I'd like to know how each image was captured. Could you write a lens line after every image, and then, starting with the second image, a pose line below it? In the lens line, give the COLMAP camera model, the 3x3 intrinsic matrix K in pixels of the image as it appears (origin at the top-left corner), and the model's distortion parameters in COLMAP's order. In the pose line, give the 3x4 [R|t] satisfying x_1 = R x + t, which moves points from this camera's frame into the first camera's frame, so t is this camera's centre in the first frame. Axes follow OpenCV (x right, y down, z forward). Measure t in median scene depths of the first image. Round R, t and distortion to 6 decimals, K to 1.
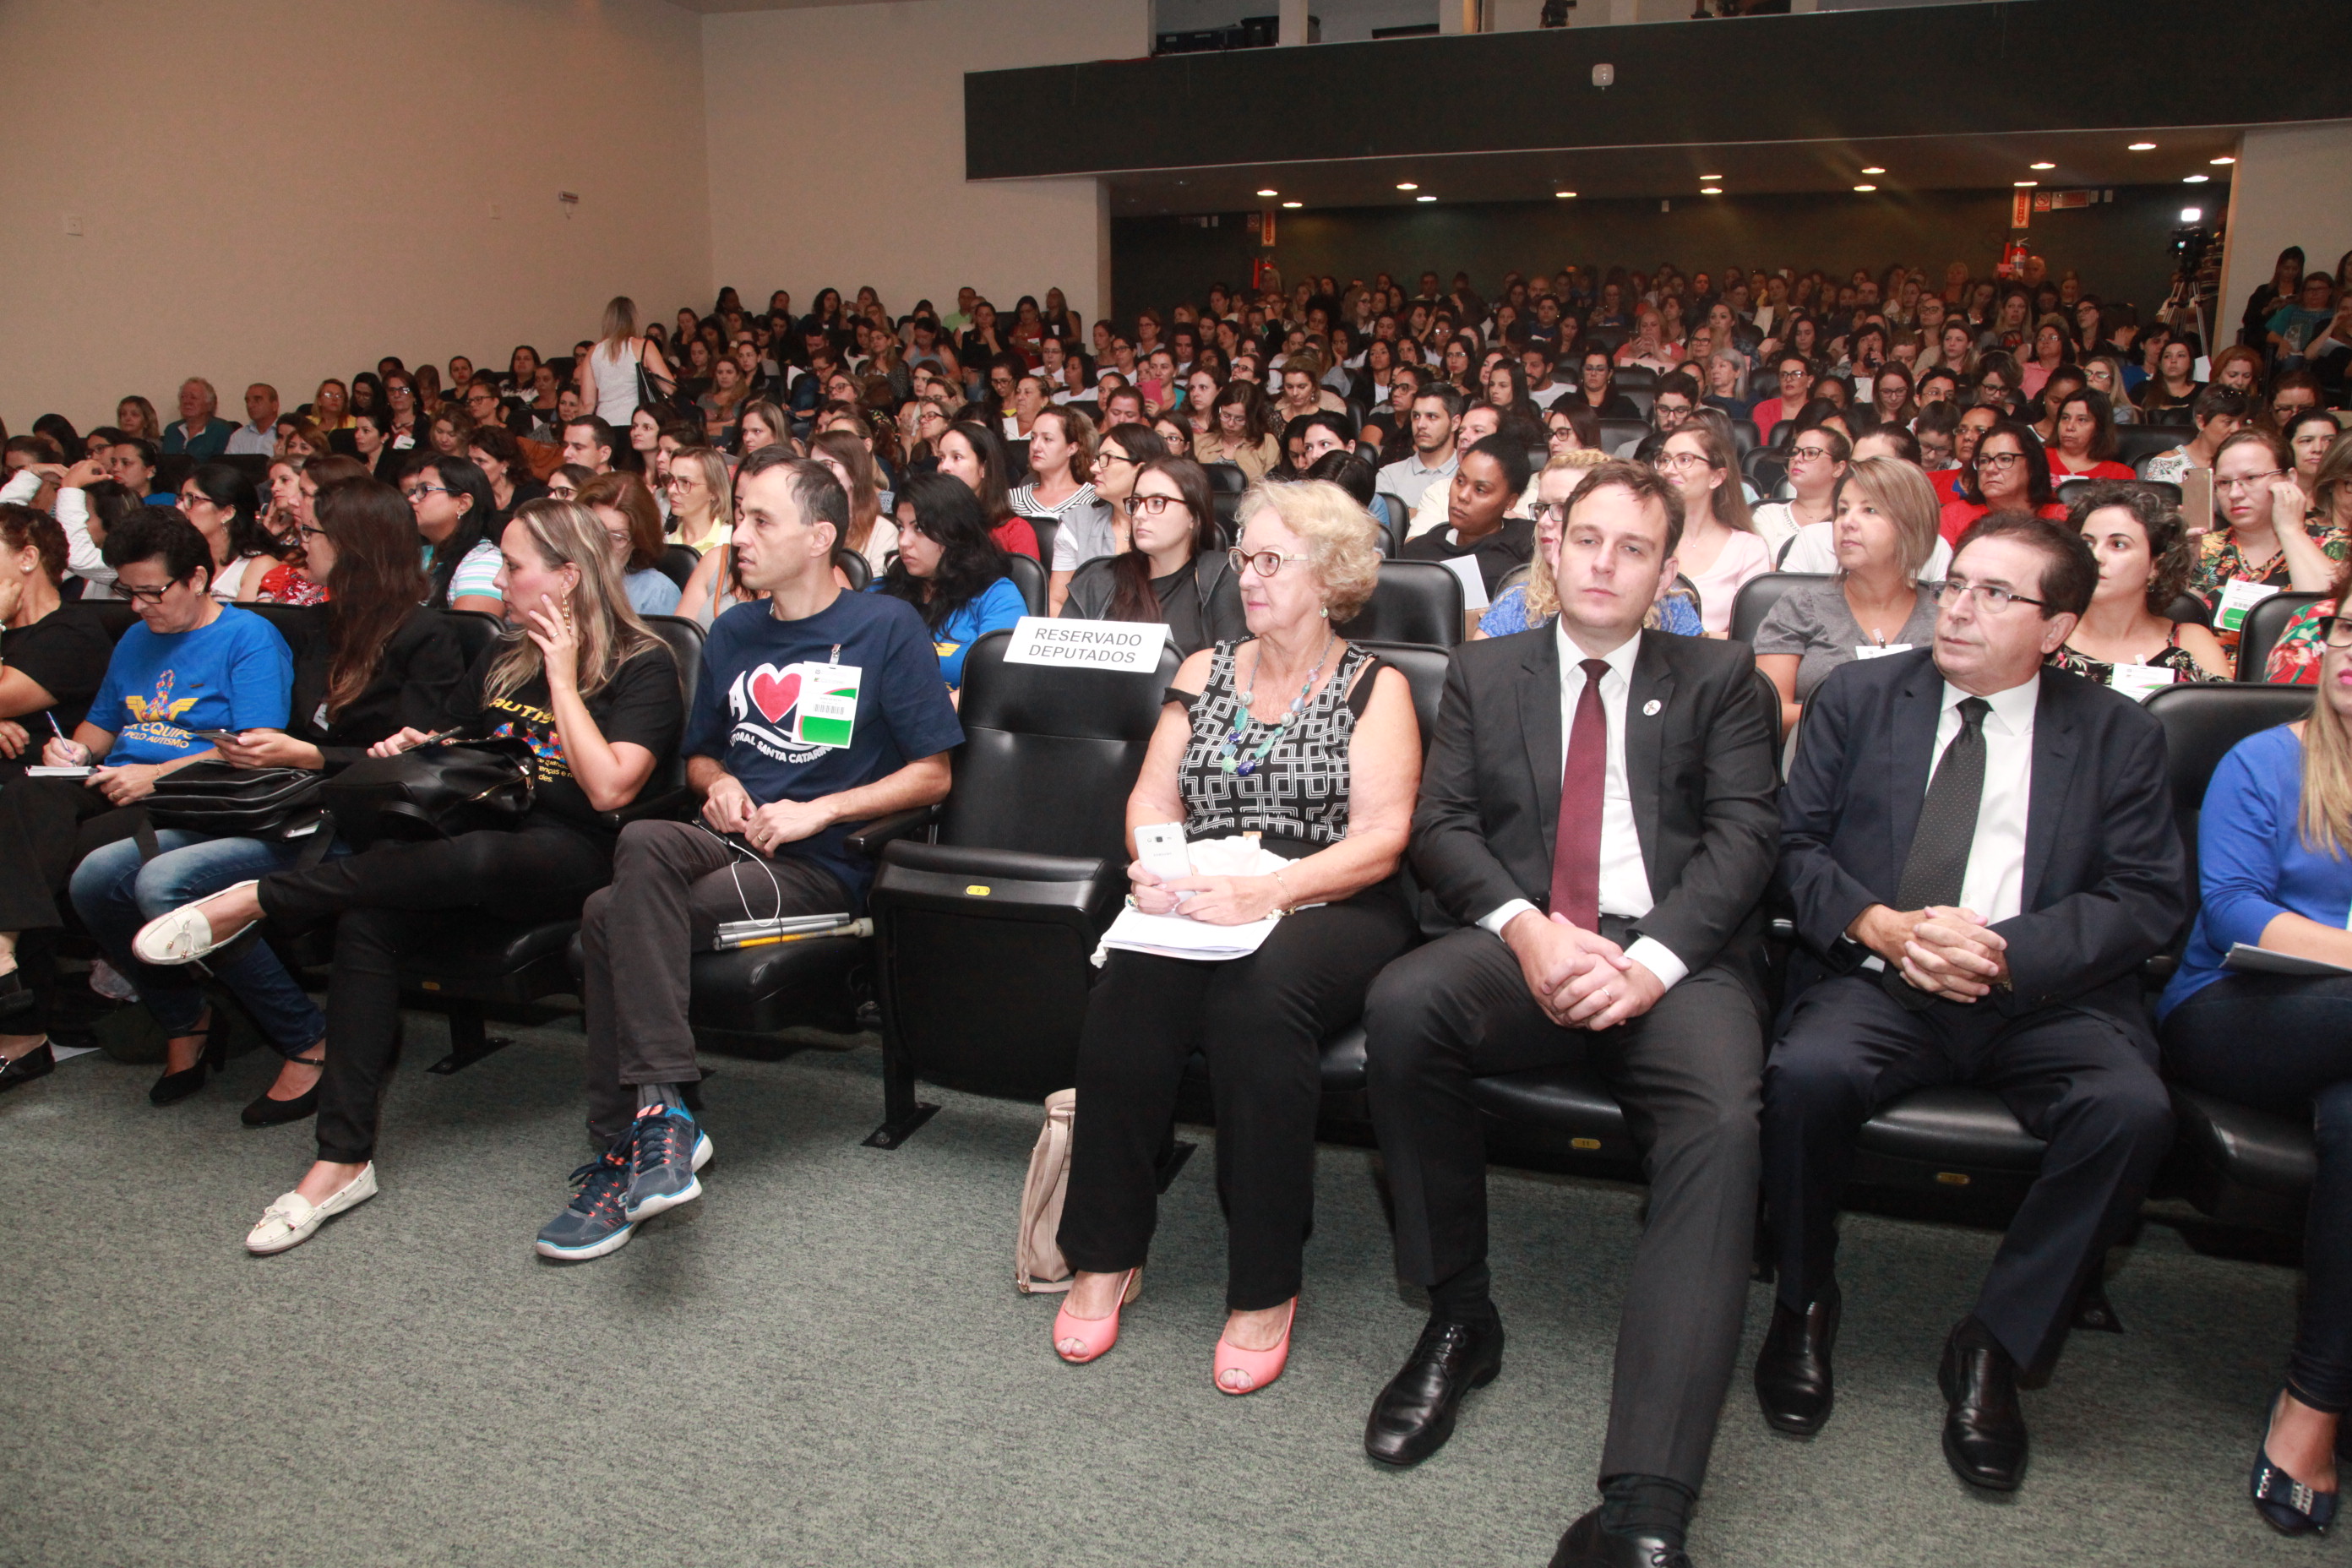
lens RADIAL K [[1712.6, 0, 1176.2], [0, 1712.6, 762.0], [0, 0, 1]] dist [-0.070330, 0.051723]
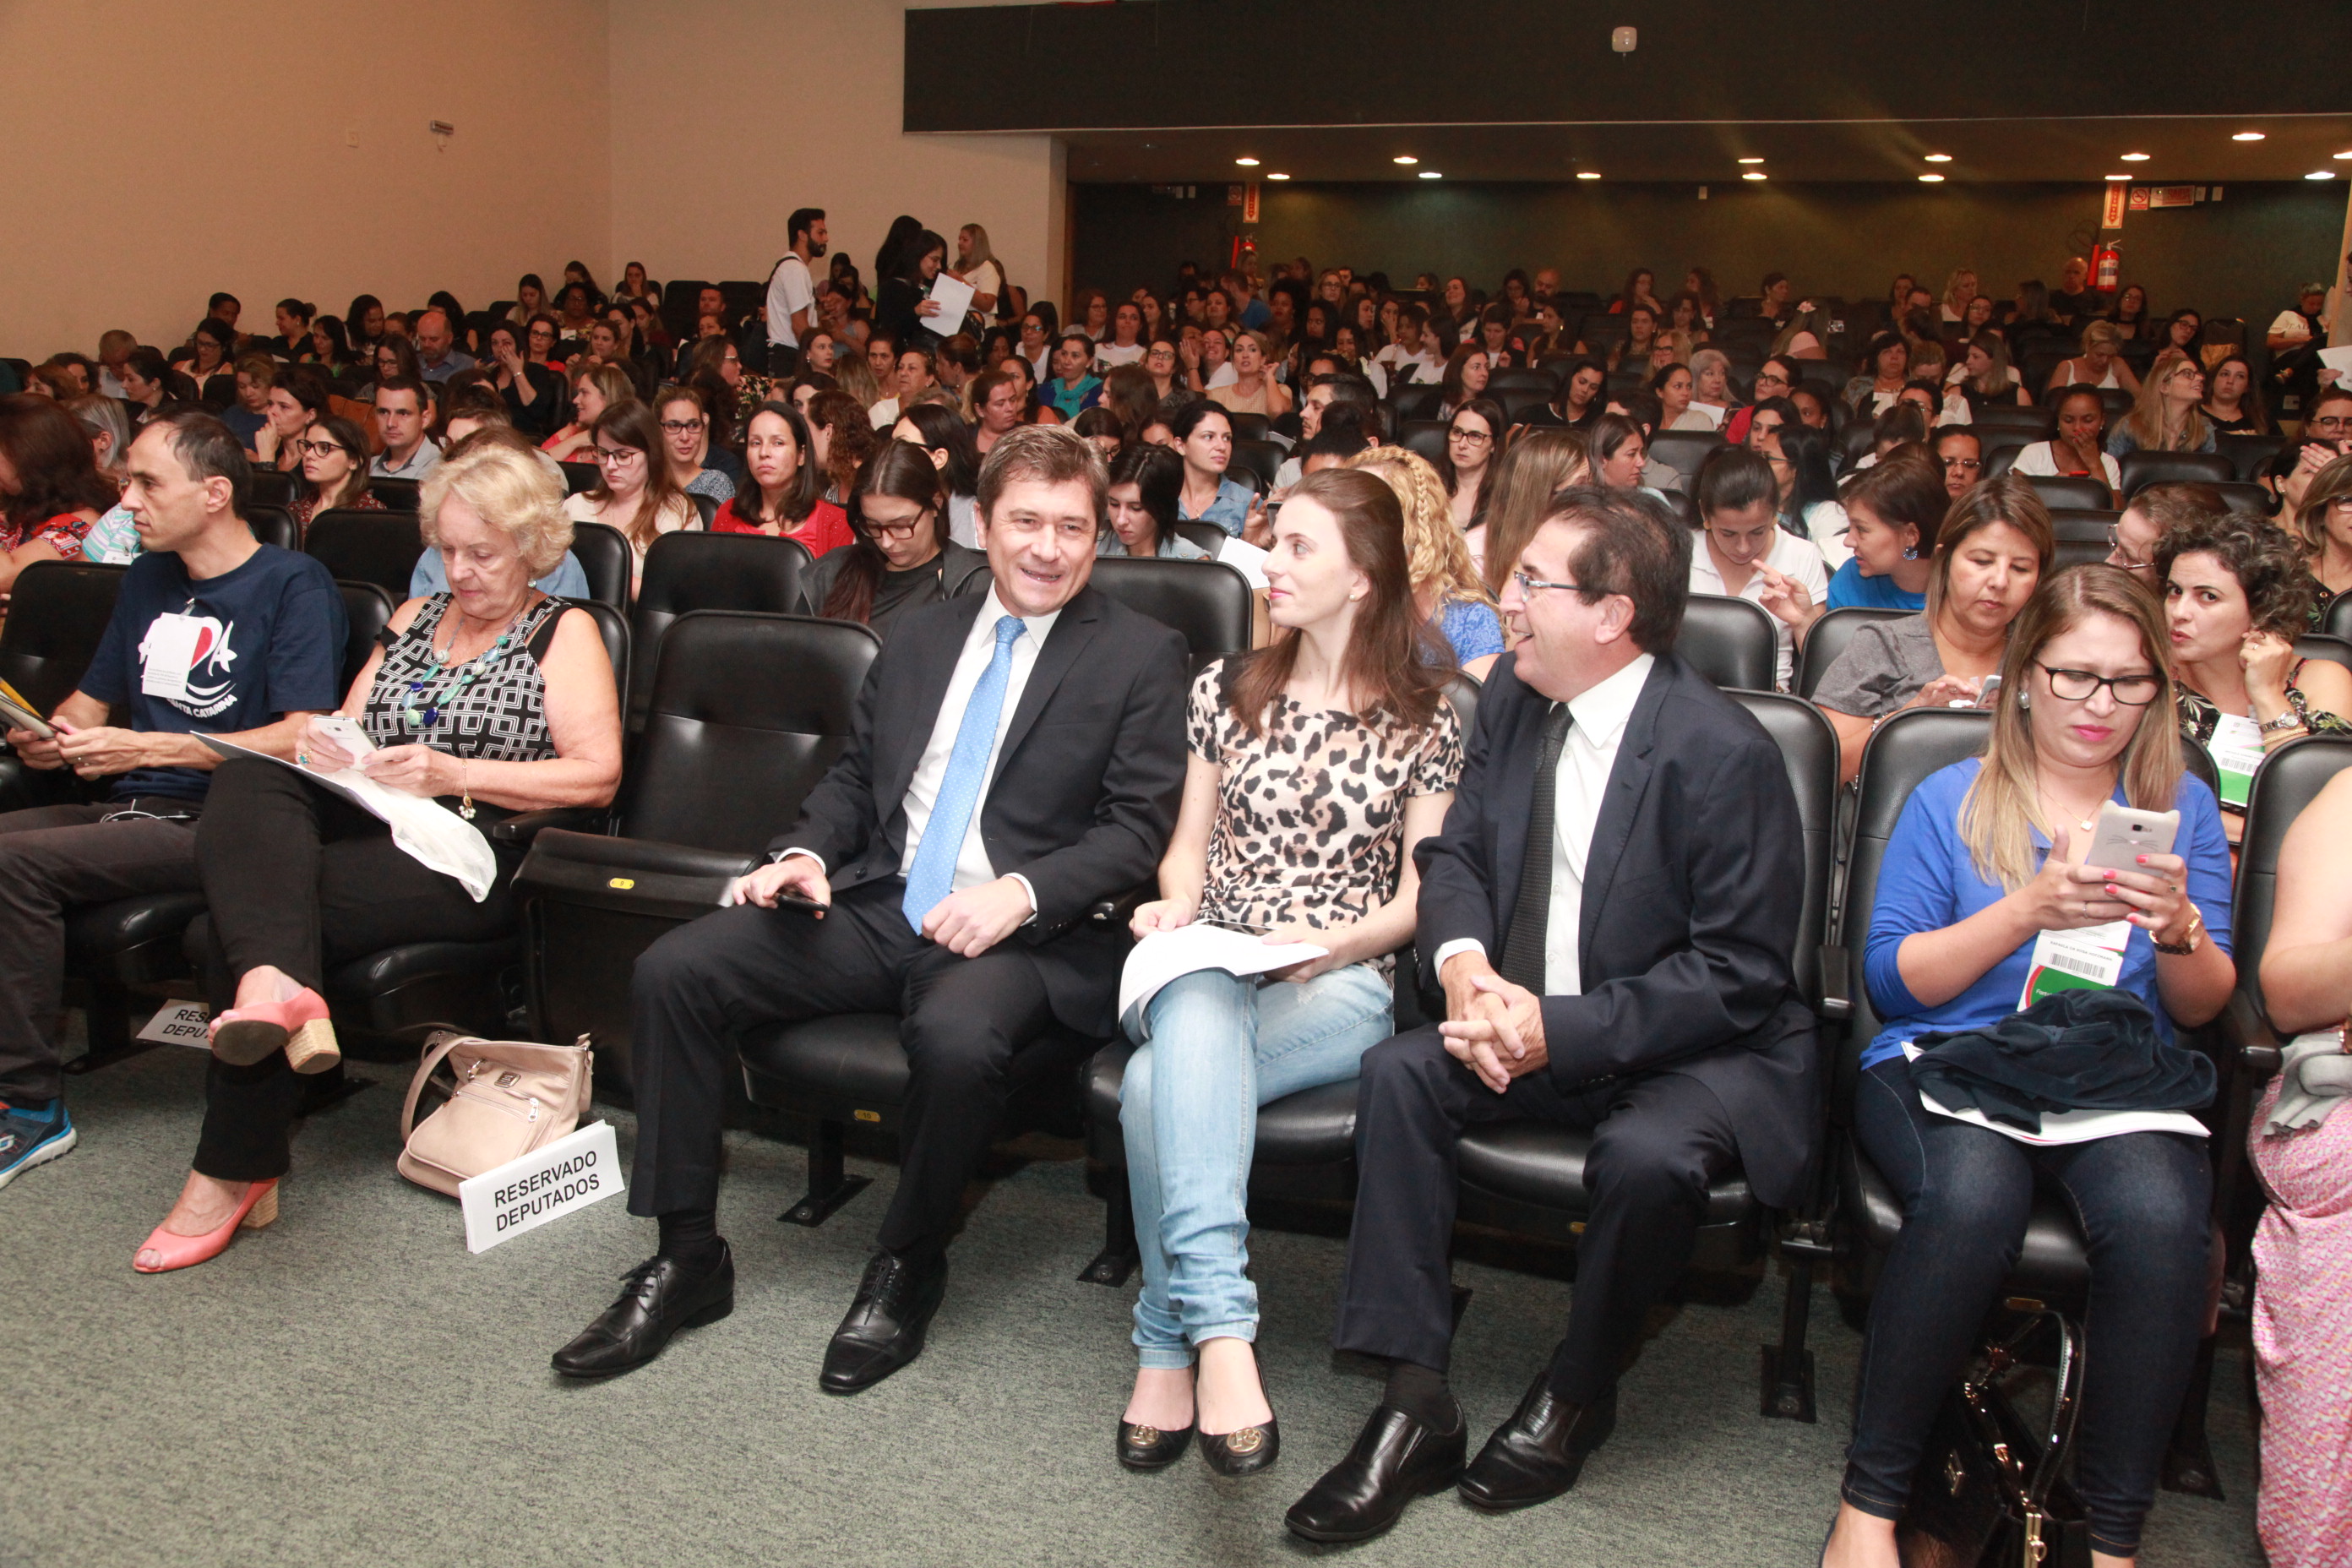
lens RADIAL K [[1965.4, 0, 1175.5], [0, 1965.4, 774.4], [0, 0, 1]] dist [0.011351, 0.042418]
pose [[0.998830, 0.046896, -0.011842, 0.240730], [-0.047105, 0.998726, -0.018069, 0.021294], [0.010979, 0.018605, 0.999767, -0.096694]]
